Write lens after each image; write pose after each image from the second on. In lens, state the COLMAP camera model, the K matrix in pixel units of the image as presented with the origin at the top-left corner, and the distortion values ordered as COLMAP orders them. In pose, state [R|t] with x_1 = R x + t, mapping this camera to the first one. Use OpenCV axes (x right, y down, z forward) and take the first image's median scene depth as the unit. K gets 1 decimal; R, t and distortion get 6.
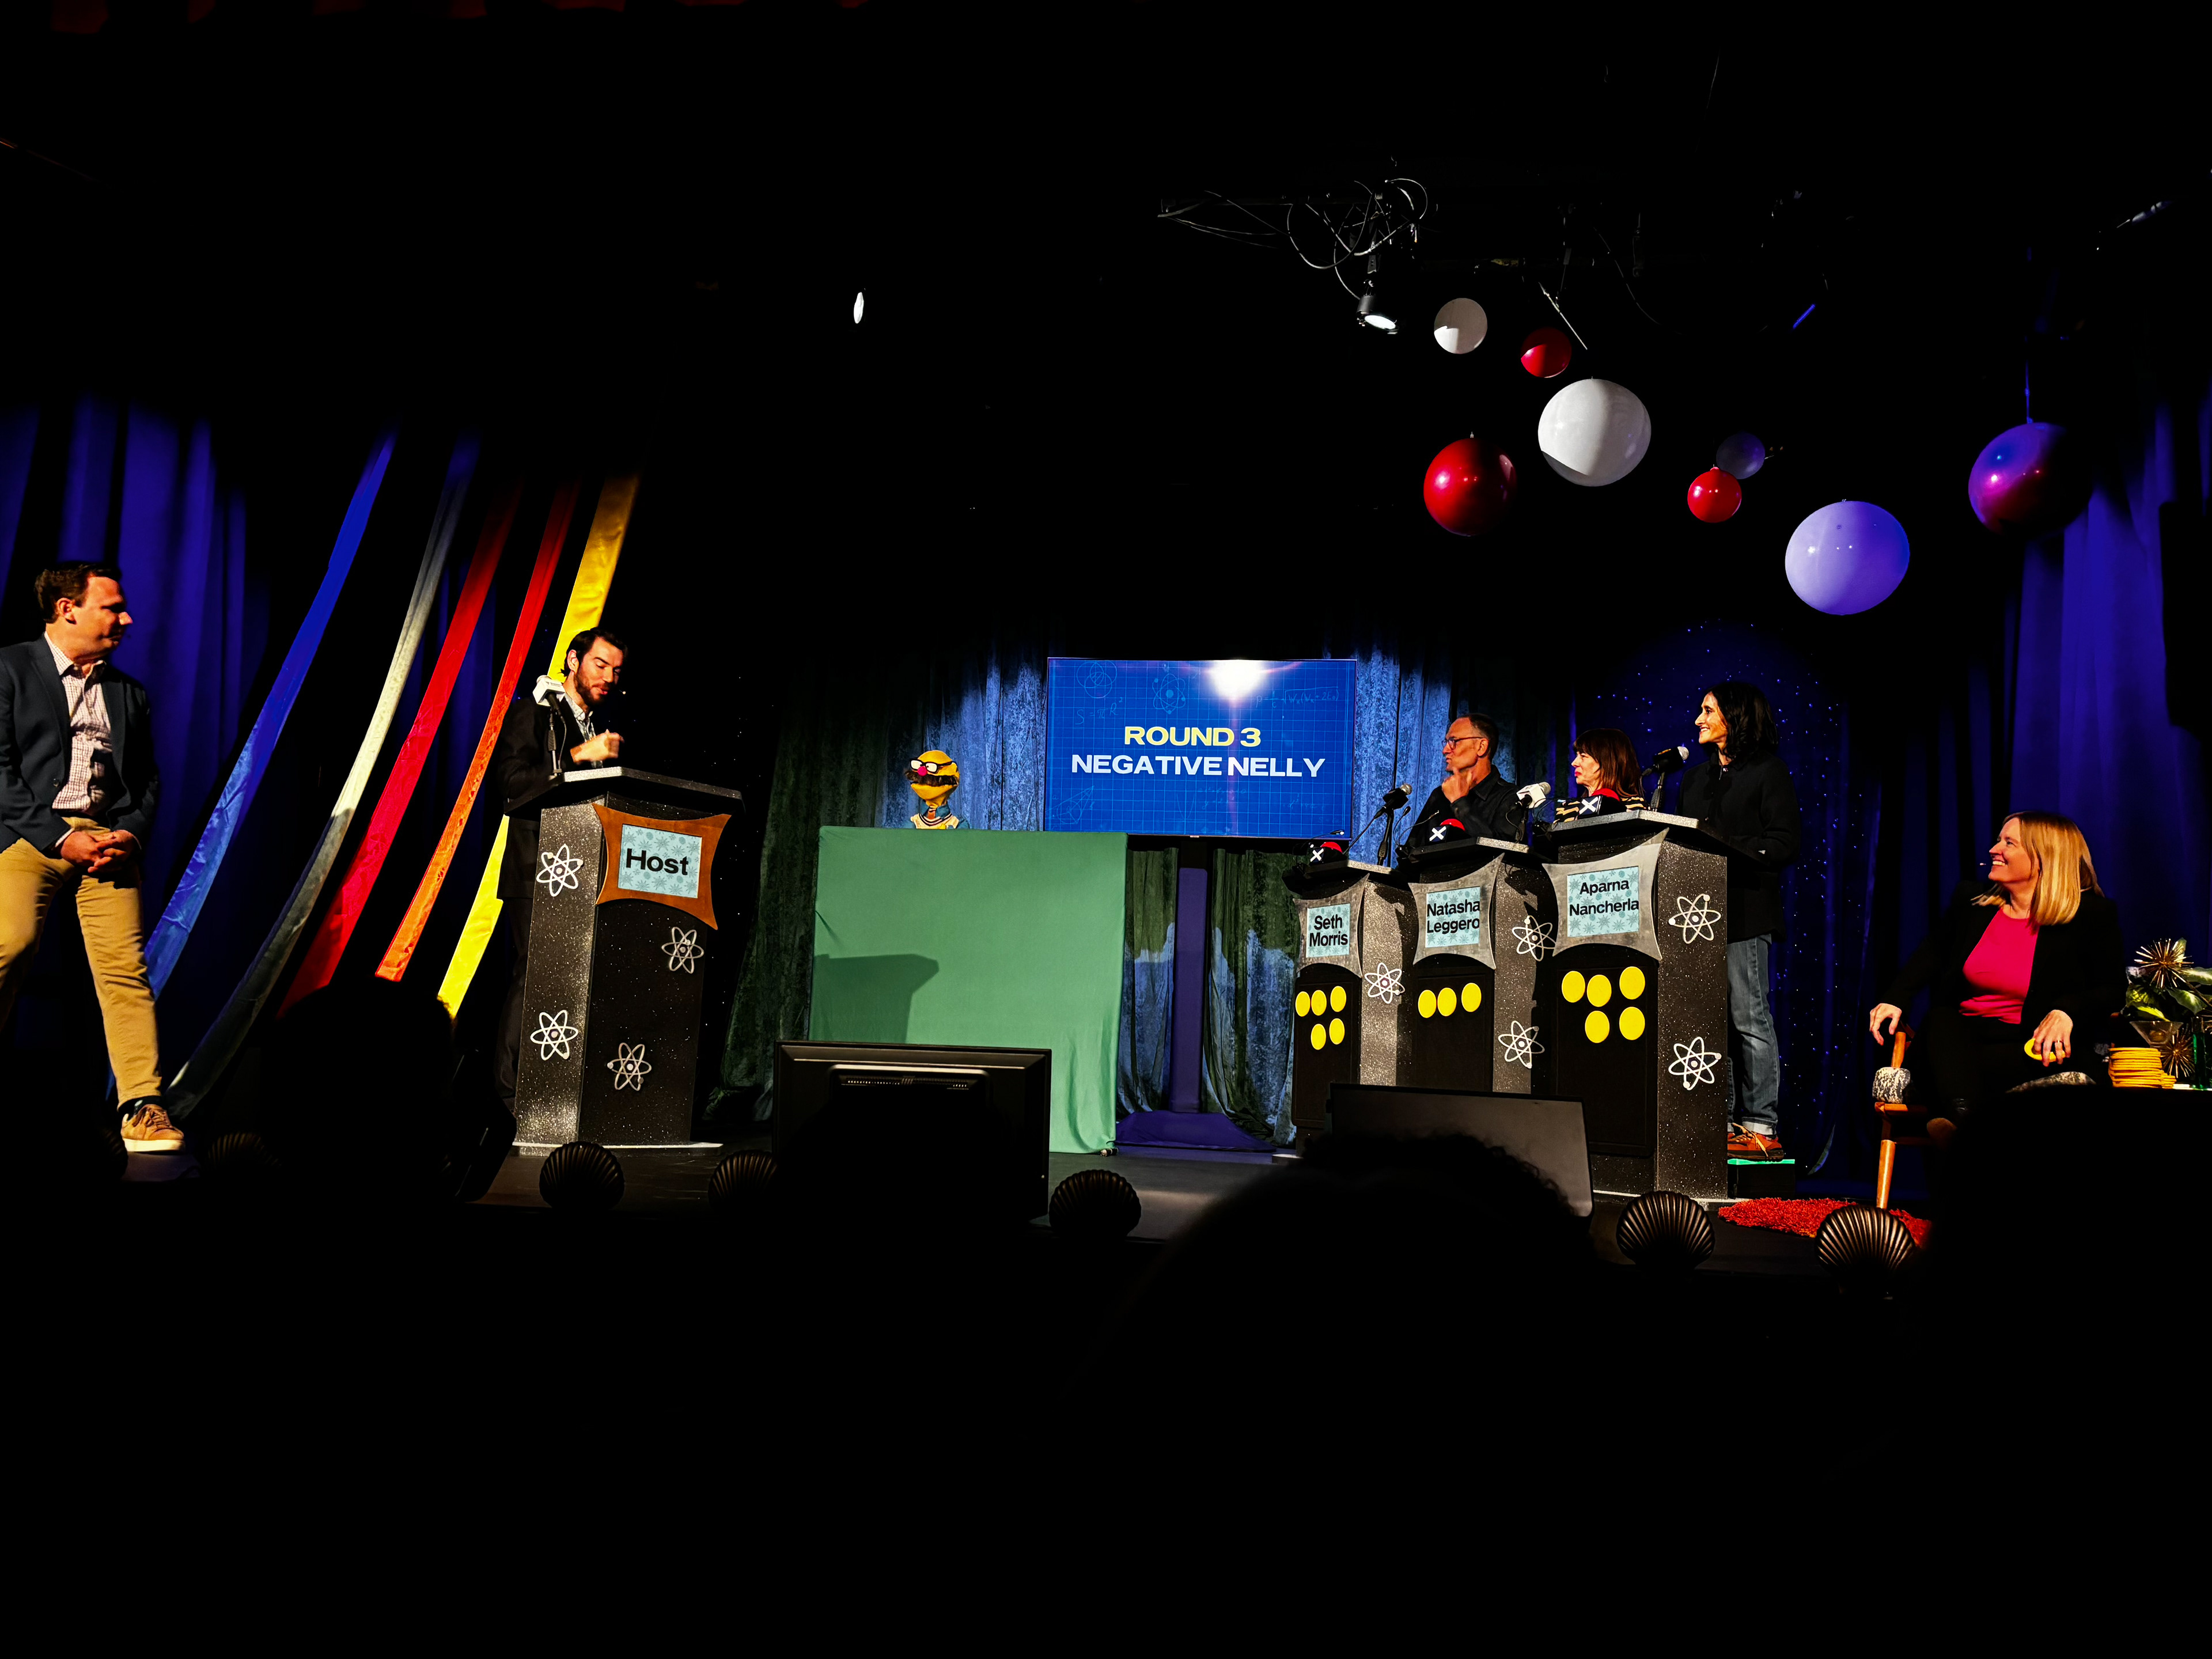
lens RADIAL K [[1629.5, 0, 1073.8], [0, 1629.5, 825.4], [0, 0, 1]] dist [0.007563, -0.000680]
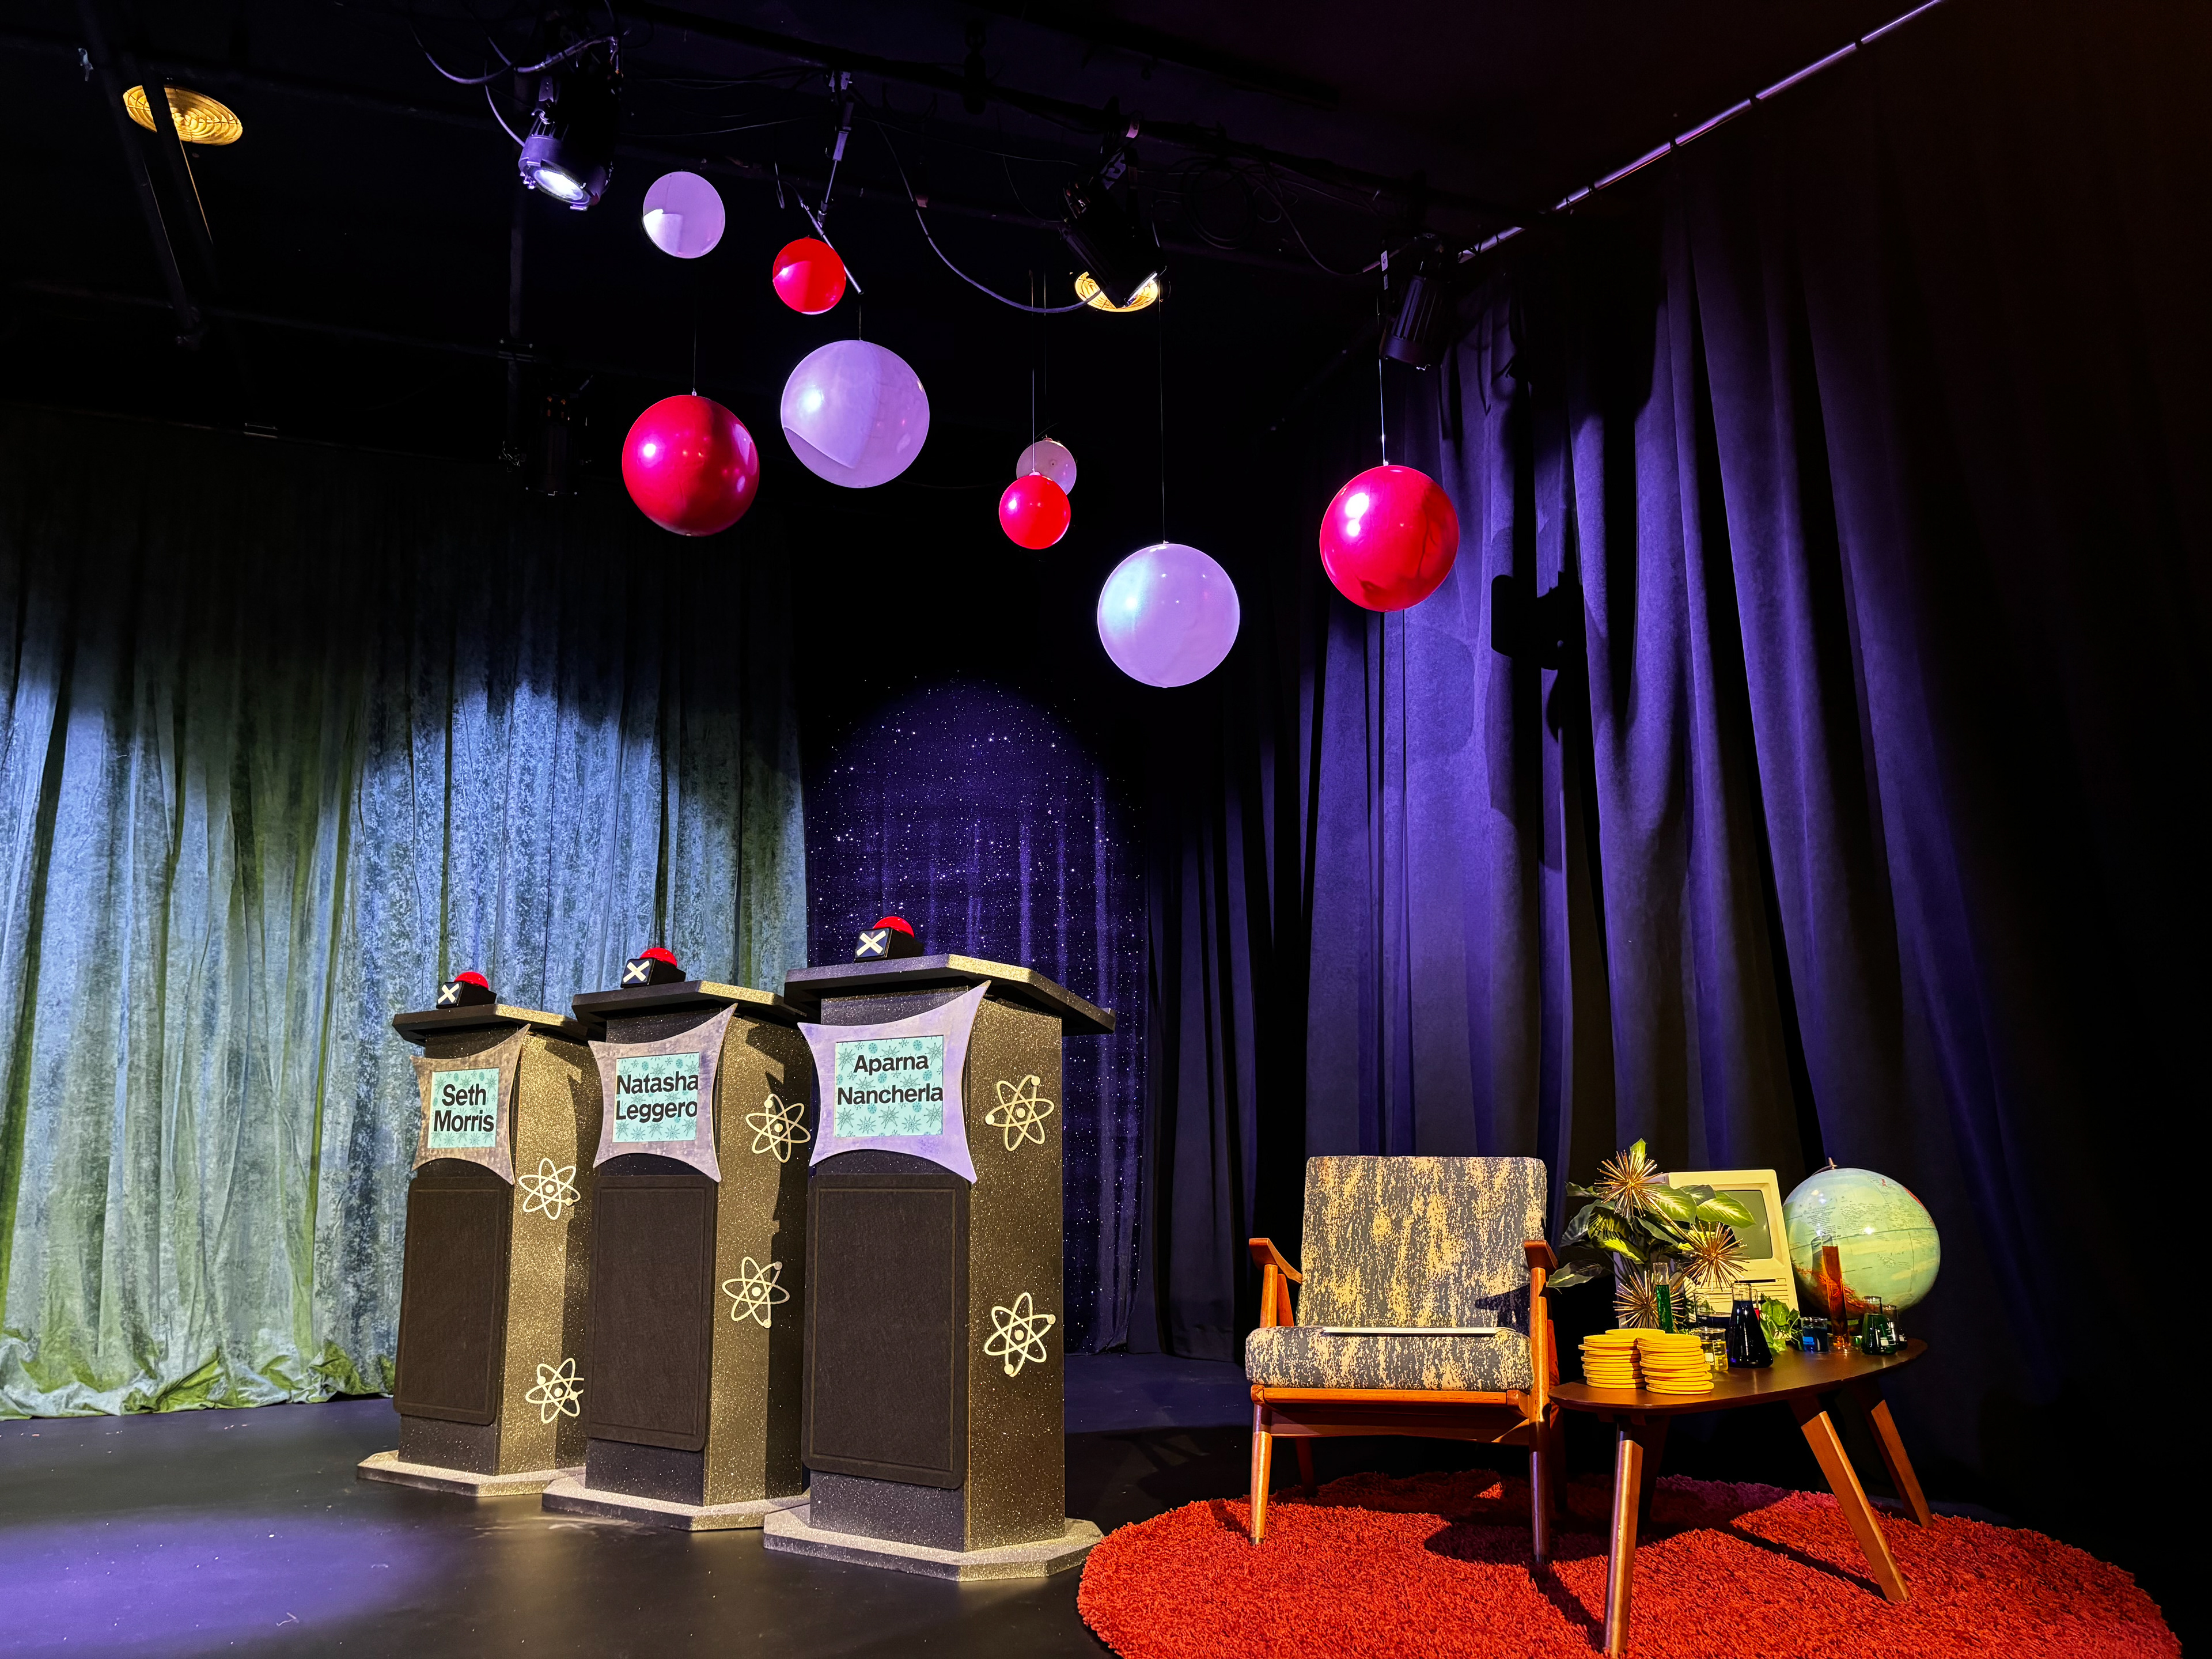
lens RADIAL K [[1609.0, 0, 1106.0], [0, 1609.0, 829.5], [0, 0, 1]] dist [0.024044, -0.002137]
pose [[0.875848, 0.026624, 0.481852, 0.075882], [-0.010297, 0.999281, -0.036496, -0.031659], [-0.482477, 0.027003, 0.875492, 0.344673]]
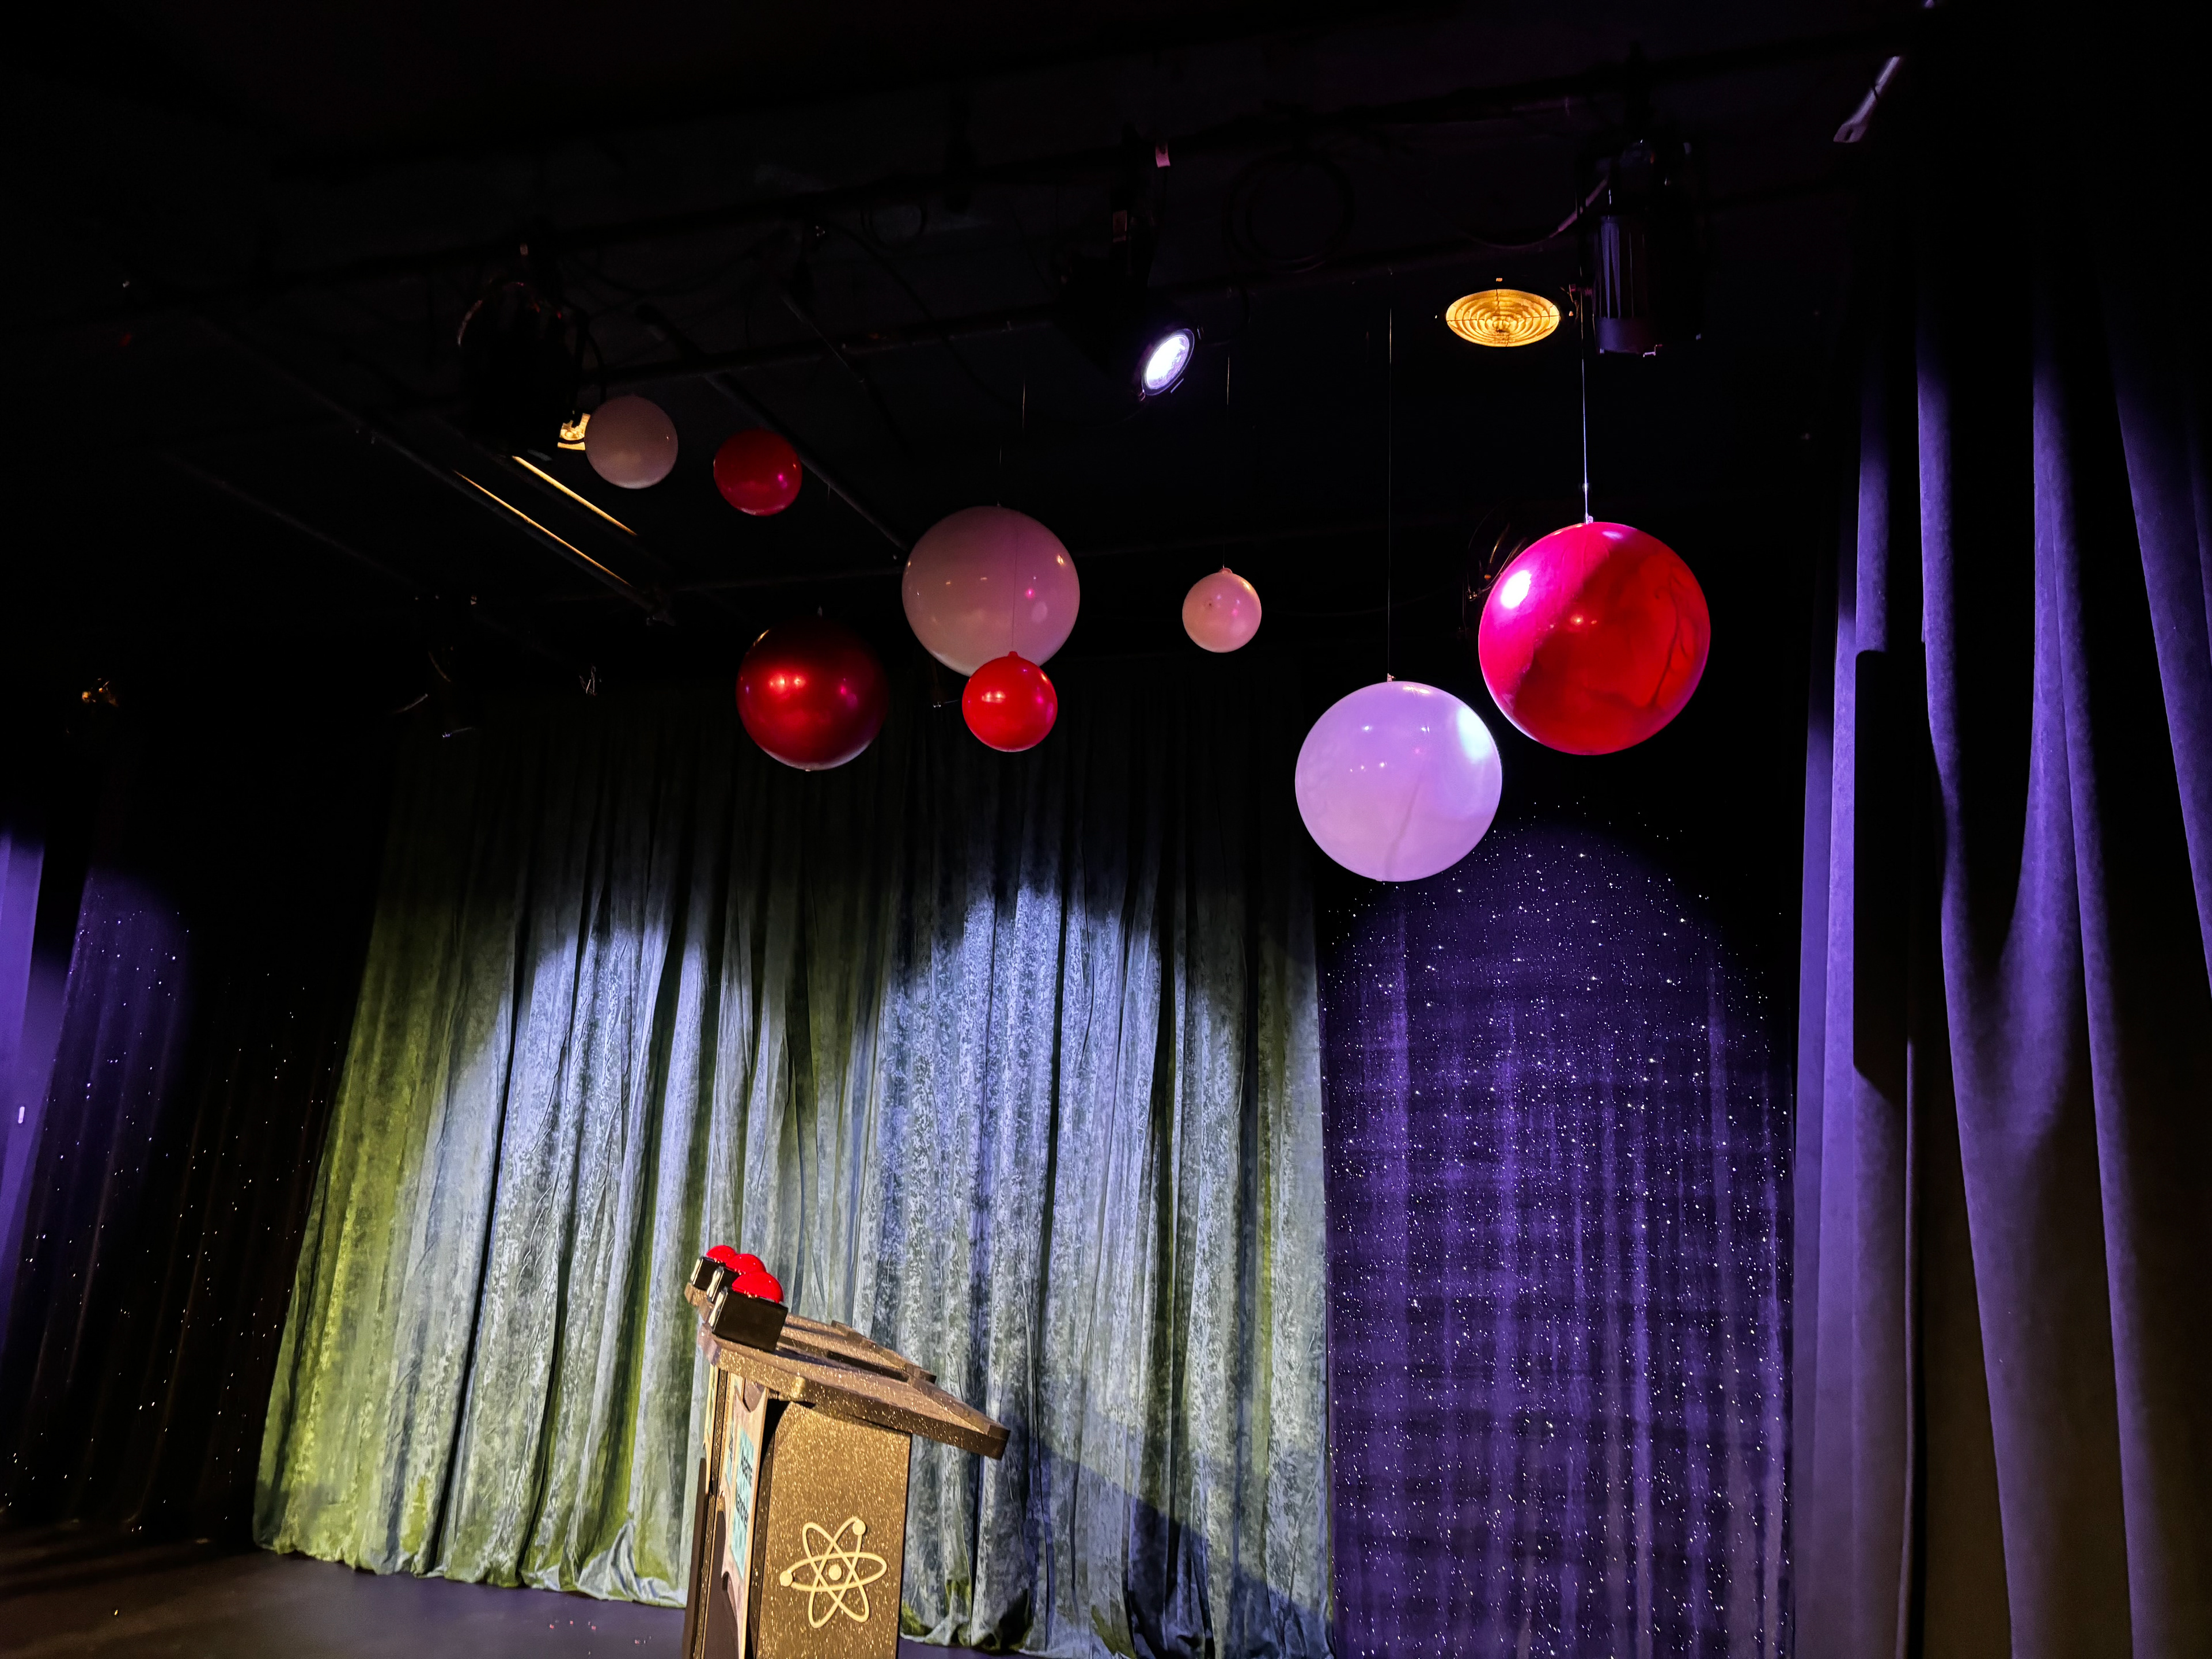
lens RADIAL K [[1629.5, 0, 1073.8], [0, 1629.5, 825.4], [0, 0, 1]] dist [0.007563, -0.000680]
pose [[0.979176, -0.055318, -0.195331, 0.487603], [0.037094, 0.994714, -0.095755, -0.100487], [0.199595, 0.086516, 0.976052, 0.454301]]
